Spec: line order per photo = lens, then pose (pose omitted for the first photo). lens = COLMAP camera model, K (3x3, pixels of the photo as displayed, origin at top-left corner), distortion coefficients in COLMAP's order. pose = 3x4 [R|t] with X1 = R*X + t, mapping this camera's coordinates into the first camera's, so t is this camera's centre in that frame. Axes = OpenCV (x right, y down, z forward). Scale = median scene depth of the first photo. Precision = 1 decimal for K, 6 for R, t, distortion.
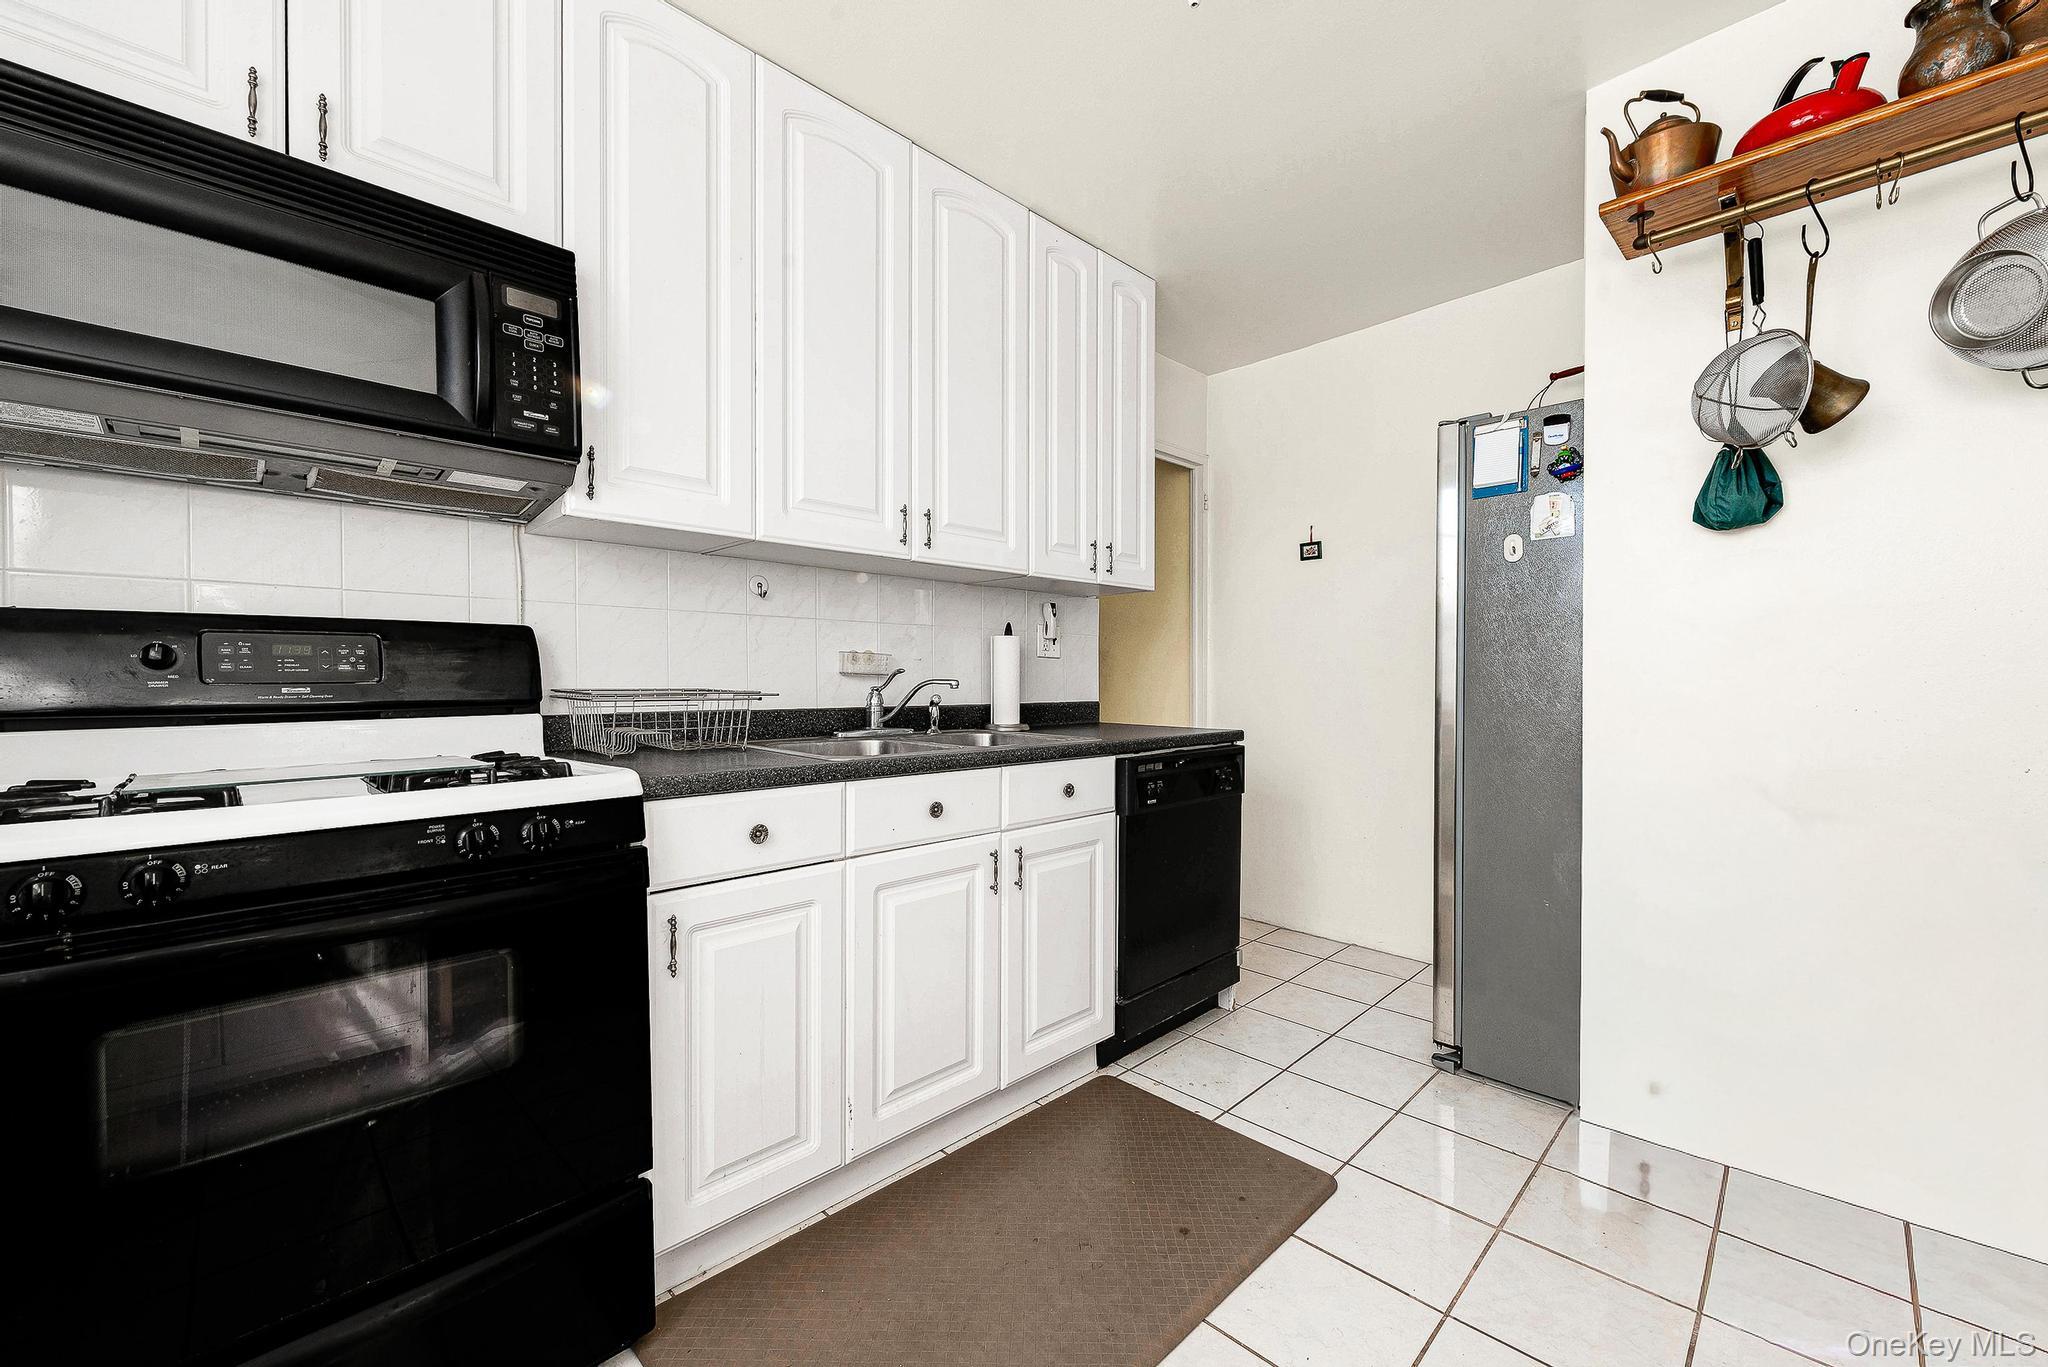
lens RADIAL K [[963.5, 0, 1030.5], [0, 963.5, 685.5], [0, 0, 1]] dist [0.000523, -0.000679]
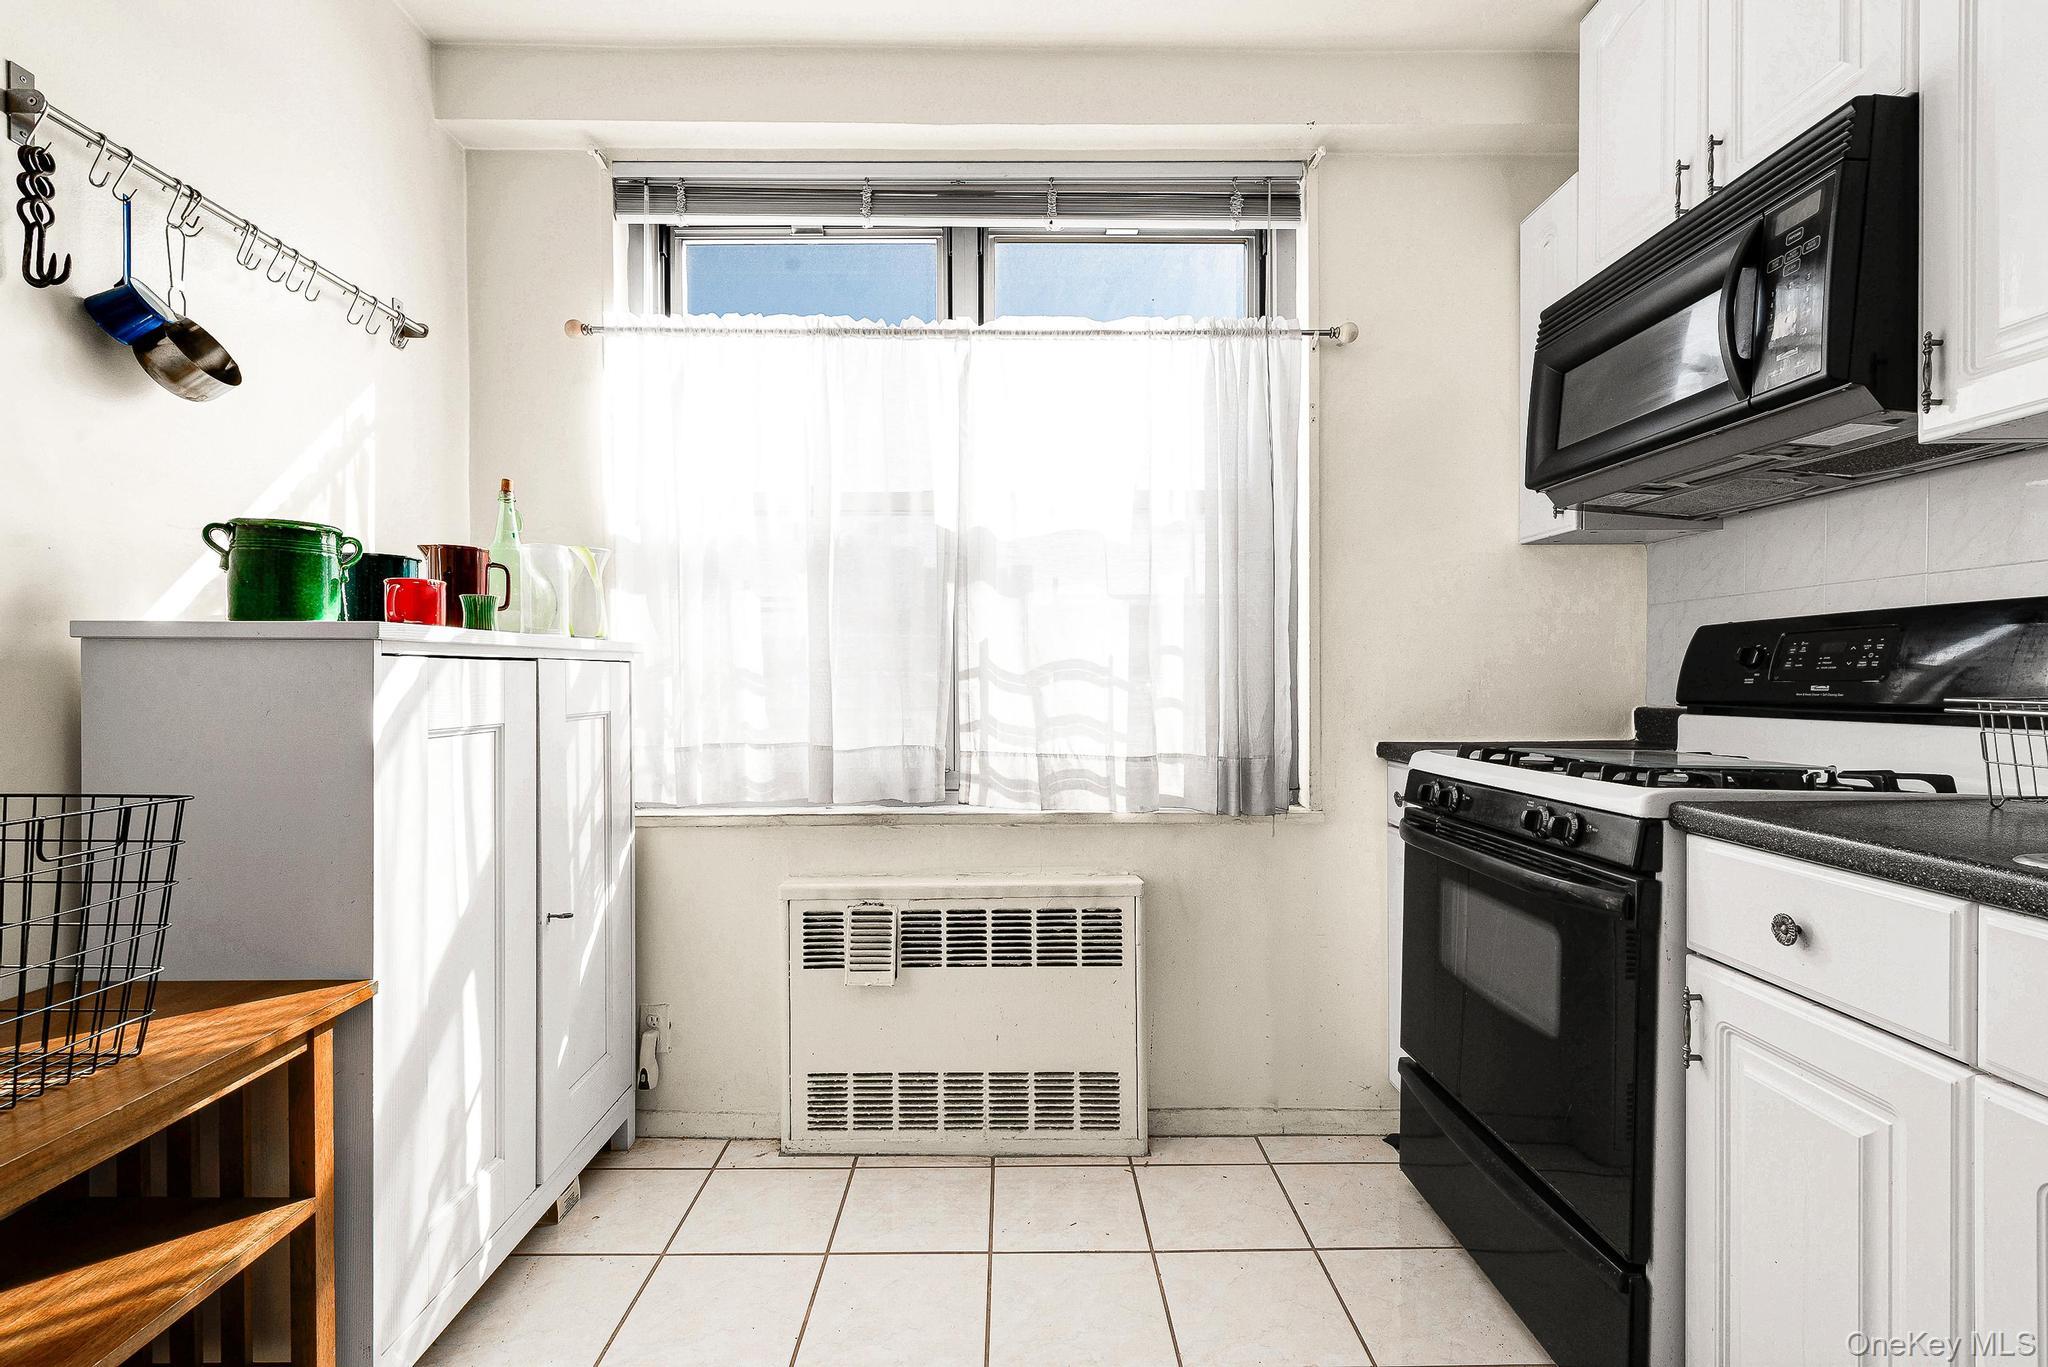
lens RADIAL K [[943.8, 0, 1024.0], [0, 943.8, 683.5], [0, 0, 1]] dist [0.011792, -0.004860]
pose [[-0.750858, 0.007983, -0.660415, 0.387310], [0.001701, 0.999947, 0.010153, -0.008477], [0.660461, 0.006500, -0.750832, 0.905199]]
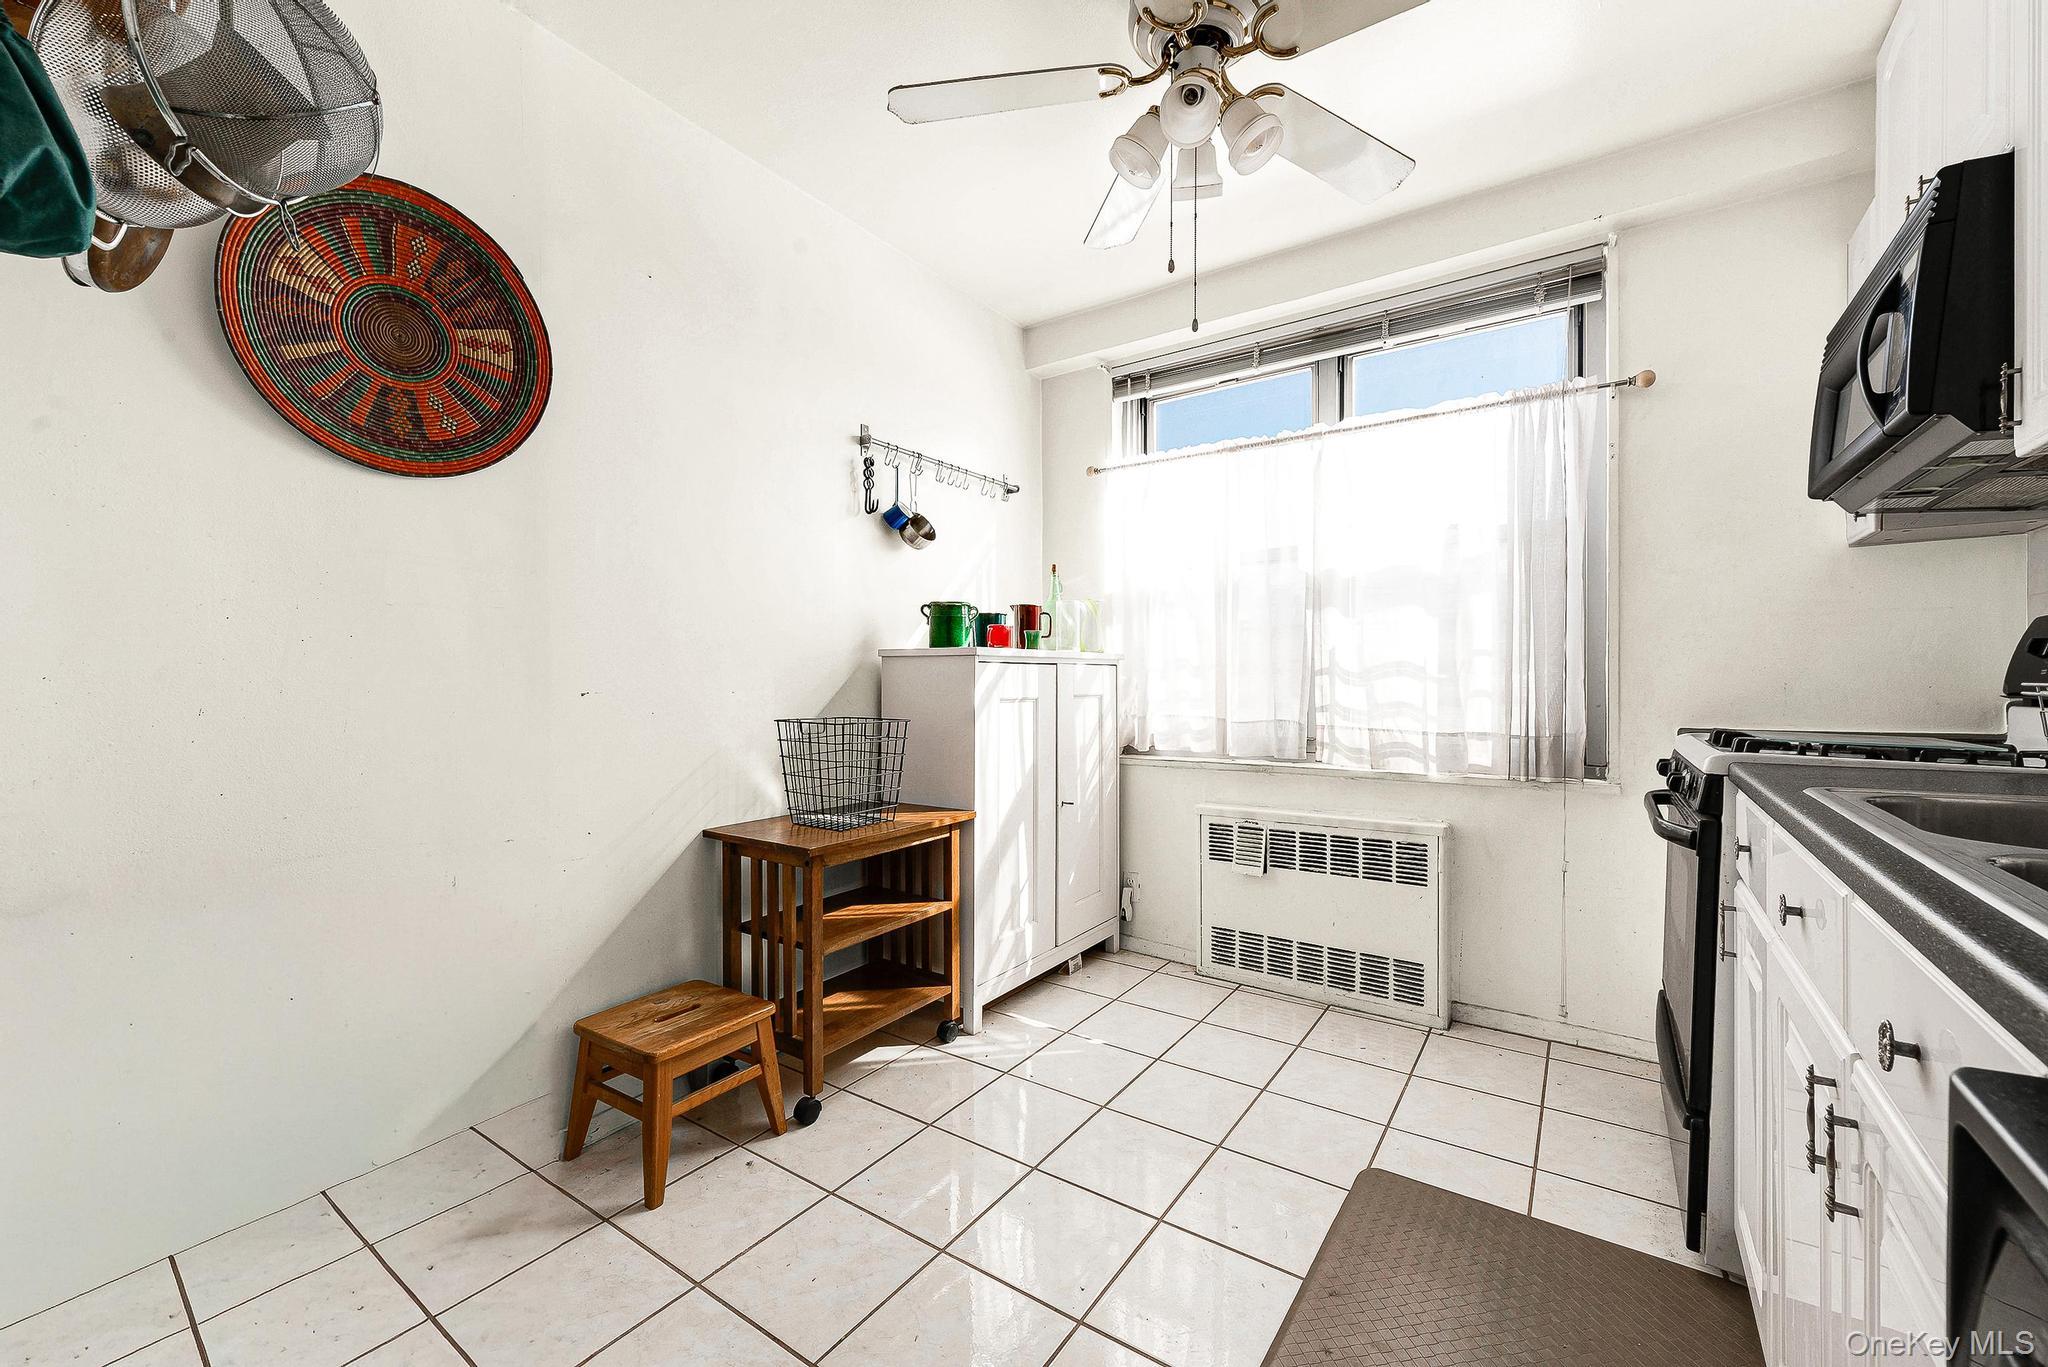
lens RADIAL K [[816.5, 0, 1025.4], [0, 816.5, 695.2], [0, 0, 1]] dist [0.012231, -0.000123]
pose [[-0.996225, 0.003359, -0.086748, 0.321575], [0.001685, 0.999811, 0.019364, 0.003899], [0.086797, 0.019145, -0.996042, 1.360875]]
